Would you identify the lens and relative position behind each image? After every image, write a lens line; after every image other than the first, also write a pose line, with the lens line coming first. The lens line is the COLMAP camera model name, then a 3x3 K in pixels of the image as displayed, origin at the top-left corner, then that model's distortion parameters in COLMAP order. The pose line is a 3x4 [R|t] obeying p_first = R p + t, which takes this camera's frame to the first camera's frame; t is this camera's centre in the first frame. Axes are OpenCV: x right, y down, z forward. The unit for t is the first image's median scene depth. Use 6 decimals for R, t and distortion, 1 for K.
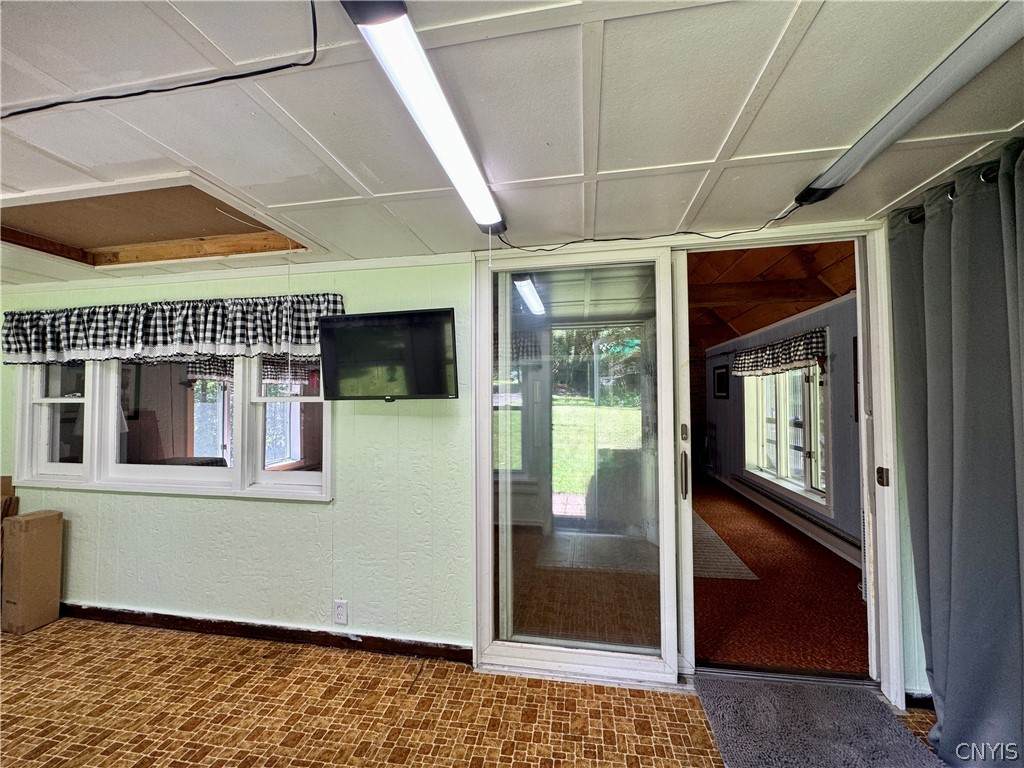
lens RADIAL K [[412.8, 0, 510.0], [0, 412.8, 383.1], [0, 0, 1]] dist [-0.000345, 0.000055]
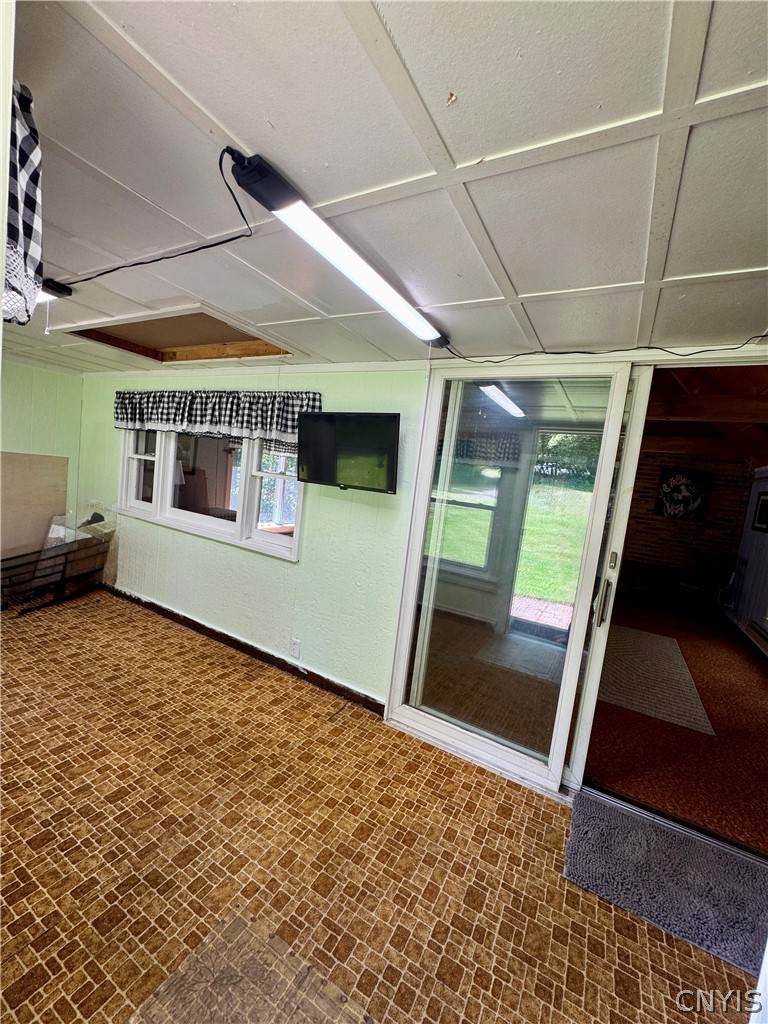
lens RADIAL K [[412.8, 0, 384.0], [0, 412.8, 512.0], [0, 0, 1]] dist [-0.000345, 0.000055]
pose [[0.933751, 0.146887, -0.326395, 0.197157], [-0.112372, 0.986111, 0.122304, -0.045125], [0.339826, -0.077524, 0.937288, -0.066896]]
